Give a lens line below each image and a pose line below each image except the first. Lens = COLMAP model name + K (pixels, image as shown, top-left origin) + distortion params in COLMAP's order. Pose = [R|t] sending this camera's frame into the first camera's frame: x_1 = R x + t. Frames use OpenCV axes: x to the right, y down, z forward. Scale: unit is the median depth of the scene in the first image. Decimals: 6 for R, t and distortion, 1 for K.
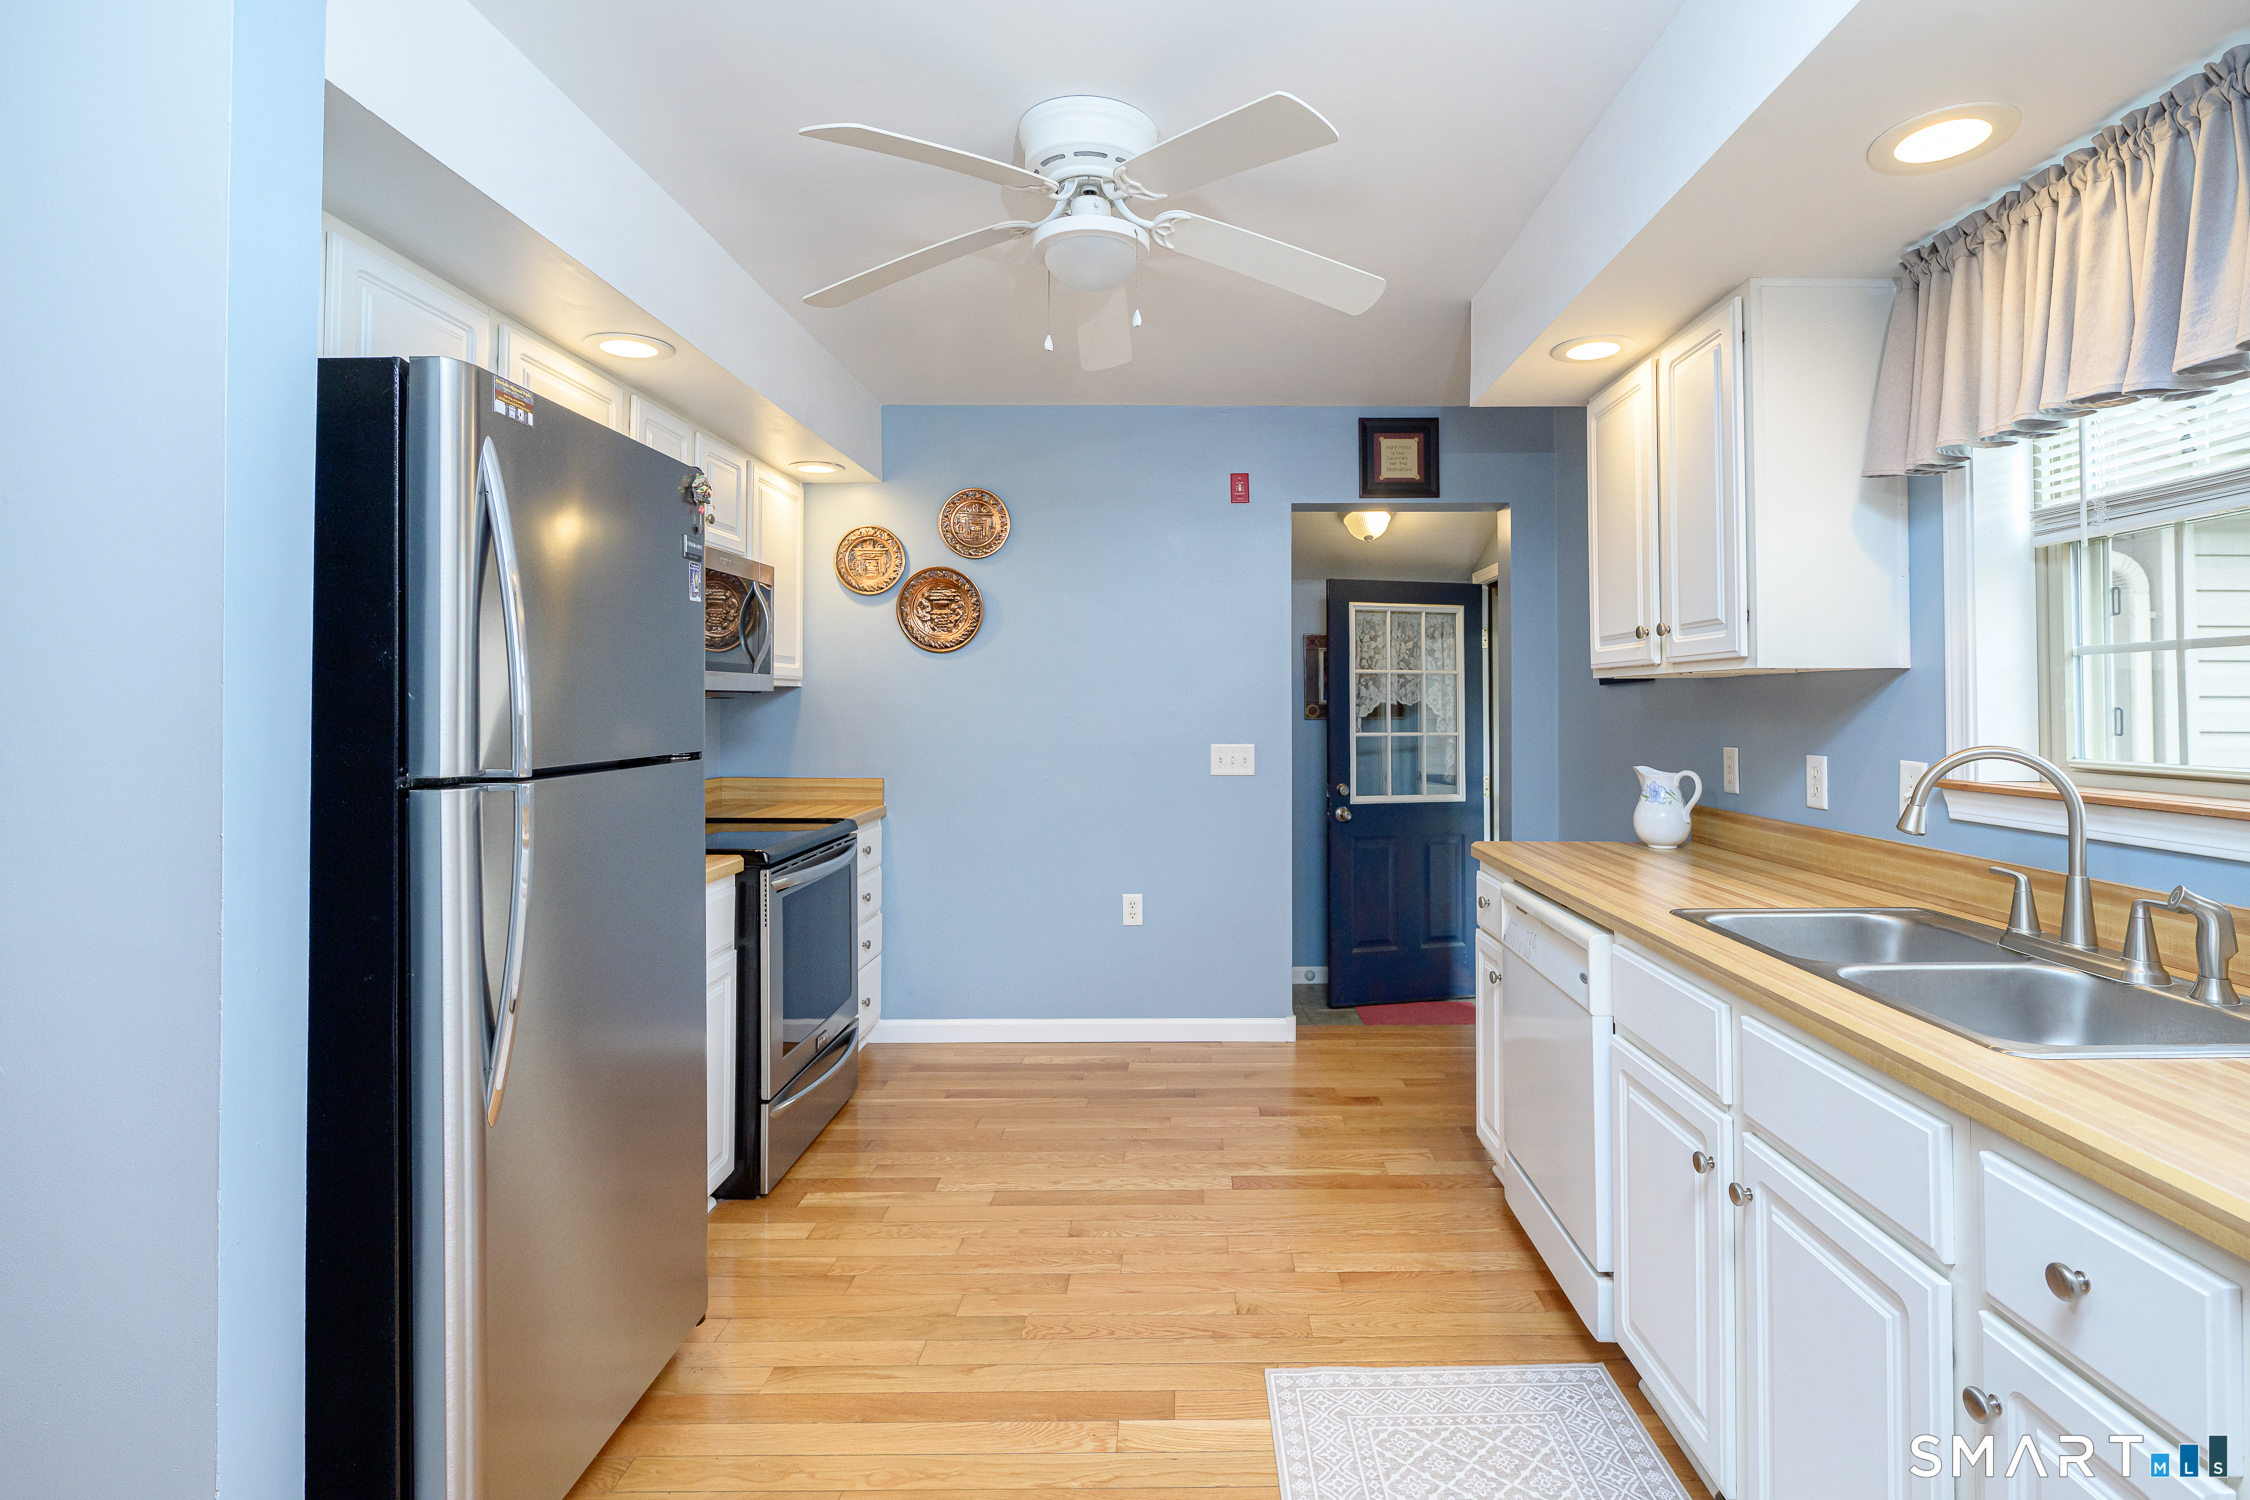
lens RADIAL K [[1060.0, 0, 1190.0], [0, 1060.0, 690.7], [0, 0, 1]] dist [-0.004142, -0.001843]
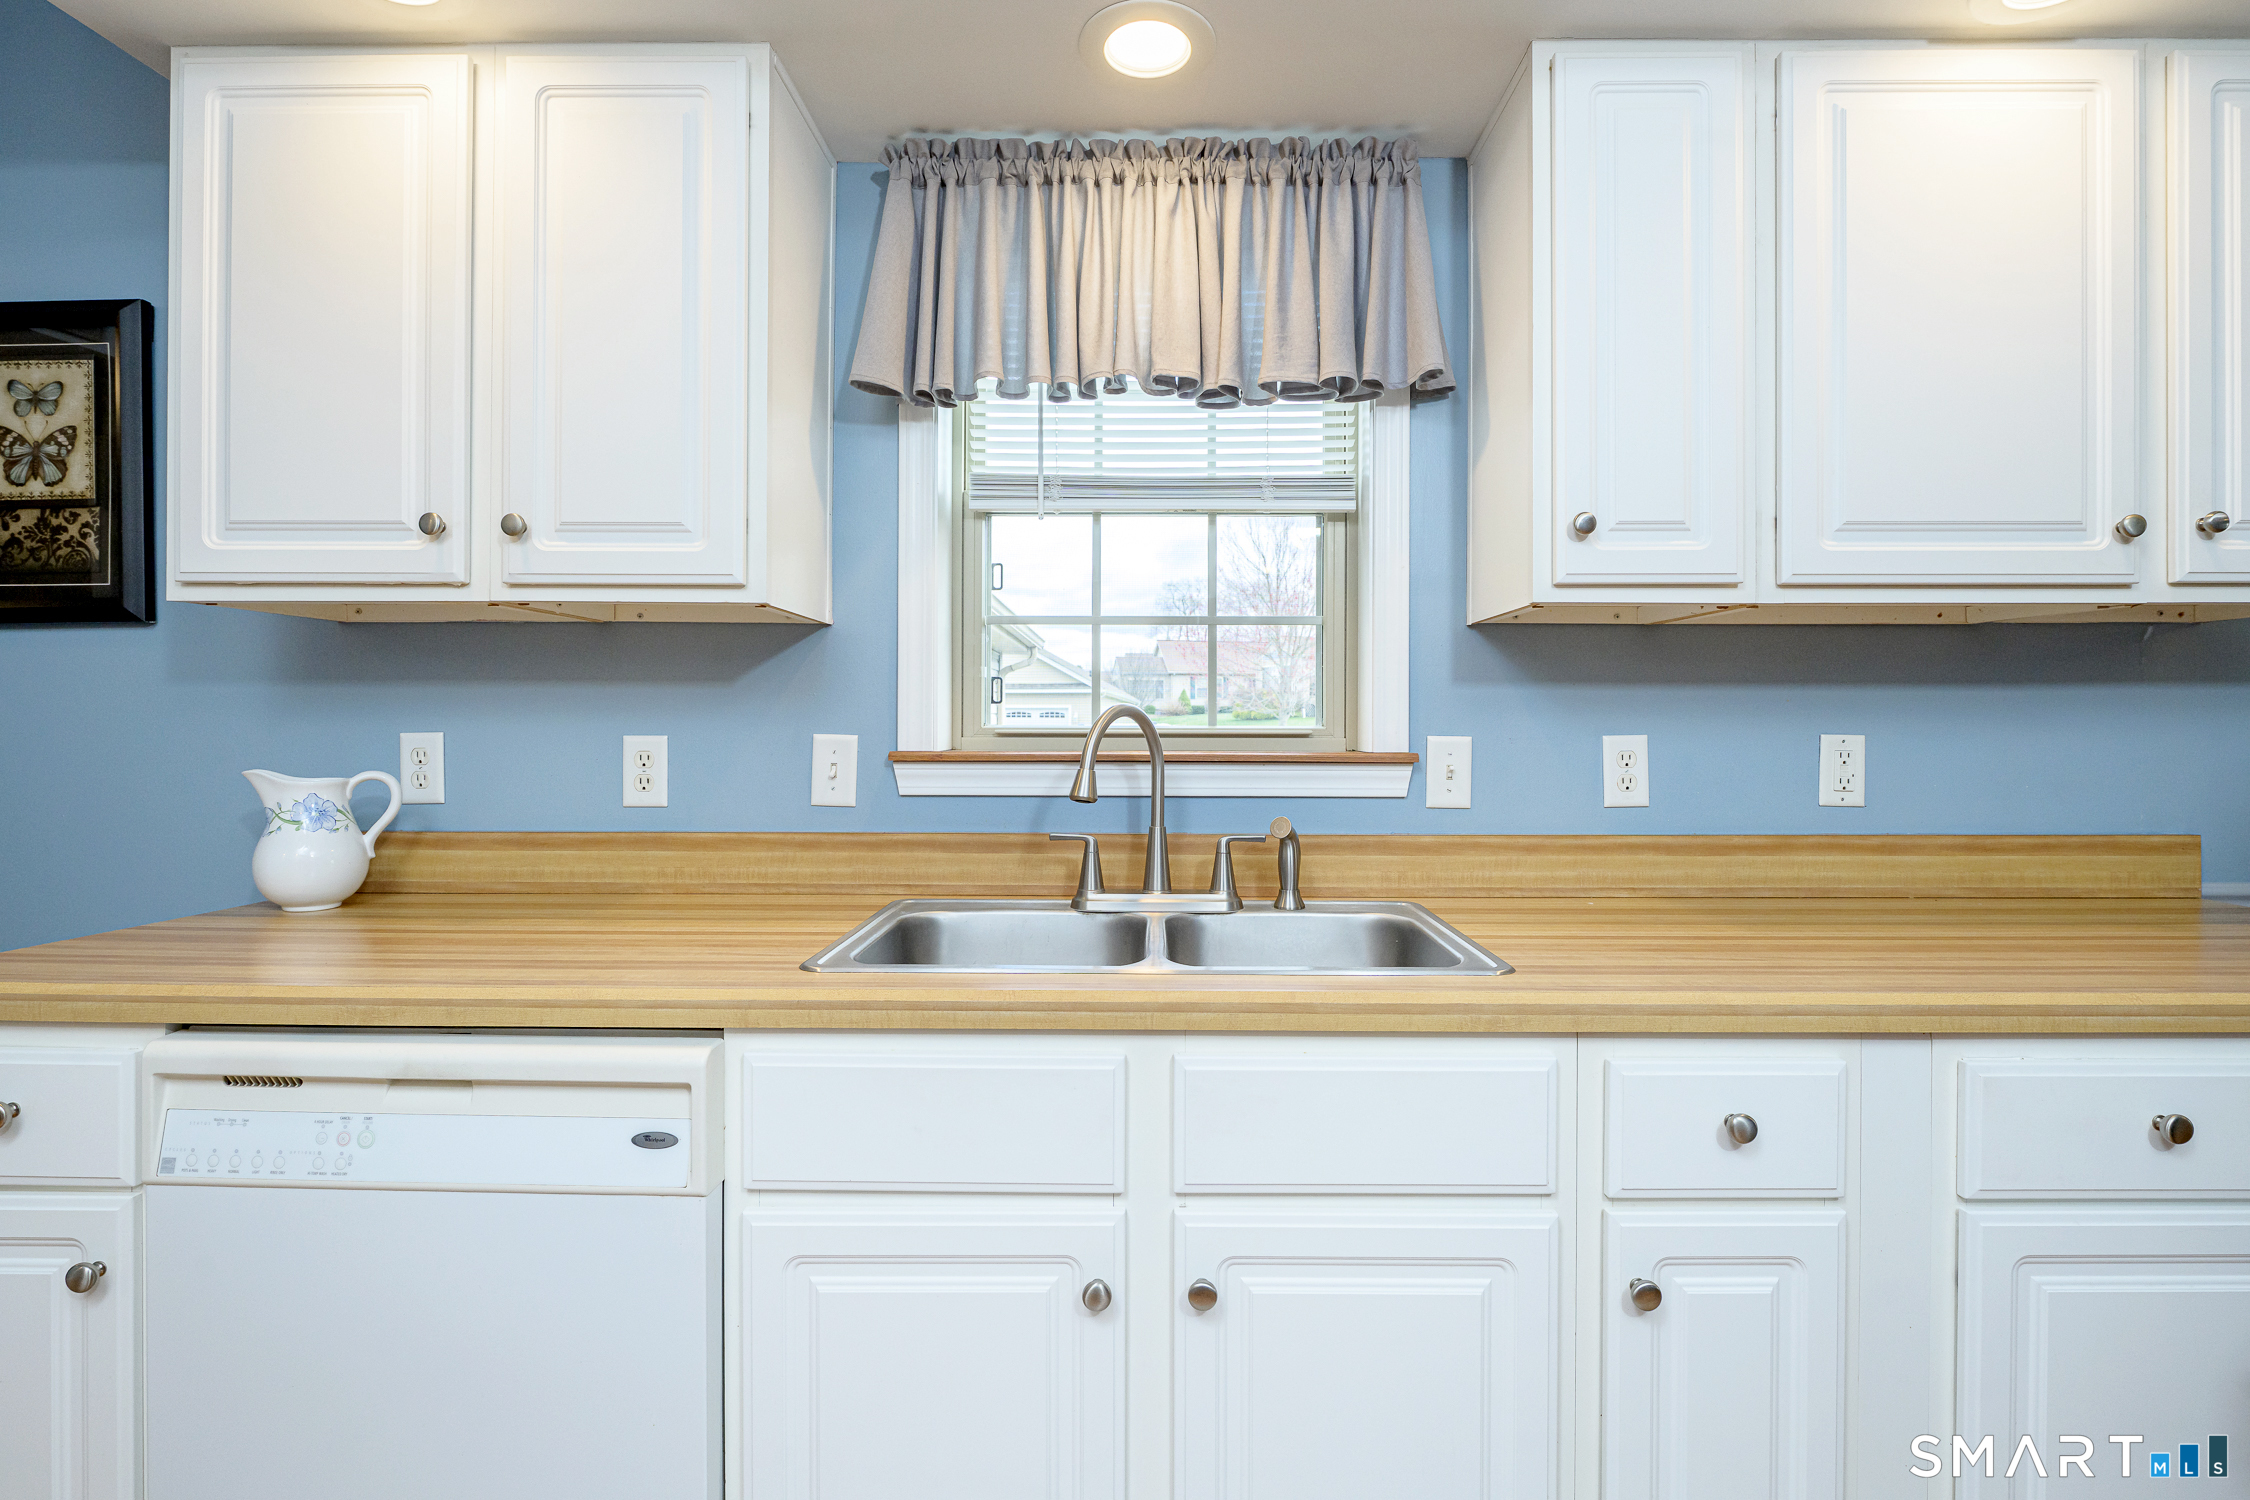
lens RADIAL K [[1060.0, 0, 1134.9], [0, 1060.0, 726.7], [0, 0, 1]] dist [-0.004142, -0.001843]
pose [[0.007863, -0.000450, 0.999969, -0.121269], [-0.019386, 0.999812, 0.000603, 0.040600], [-0.999781, -0.019390, 0.007853, 0.551449]]
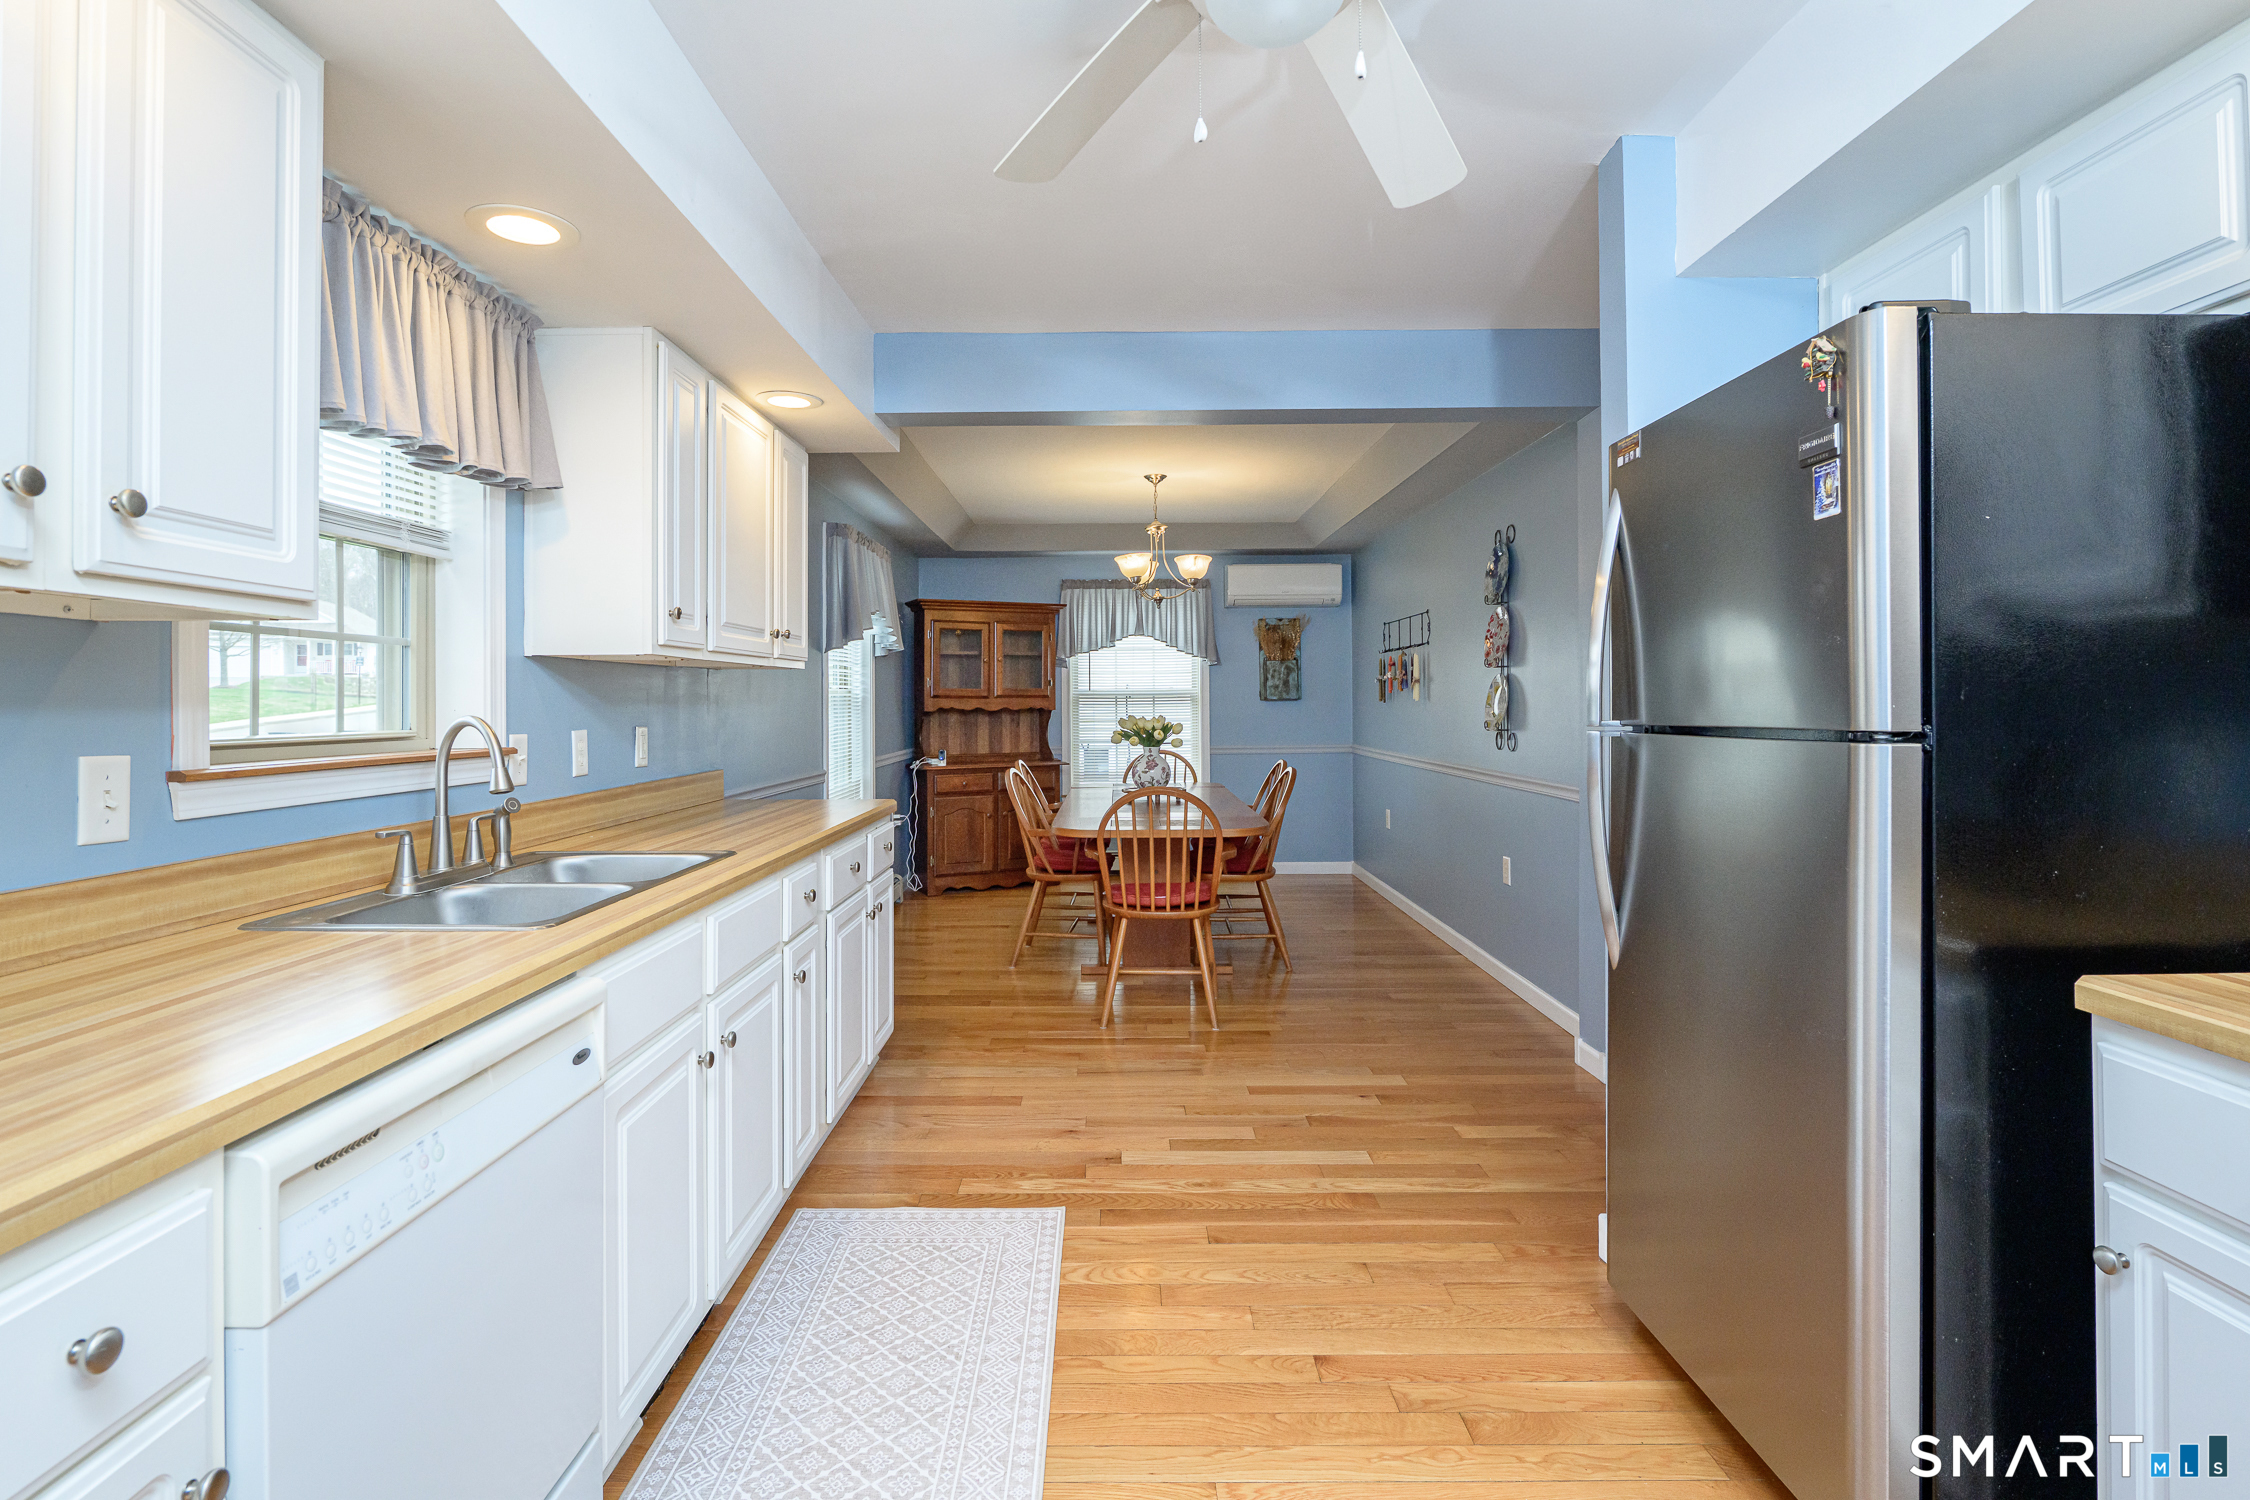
lens RADIAL K [[1060.0, 0, 1146.8], [0, 1060.0, 708.9], [0, 0, 1]] dist [-0.004142, -0.001843]
pose [[-0.999718, 0.005061, -0.023210, 0.005177], [0.005322, 0.999923, -0.011220, 0.034551], [0.023151, -0.011340, -0.999668, 1.255478]]
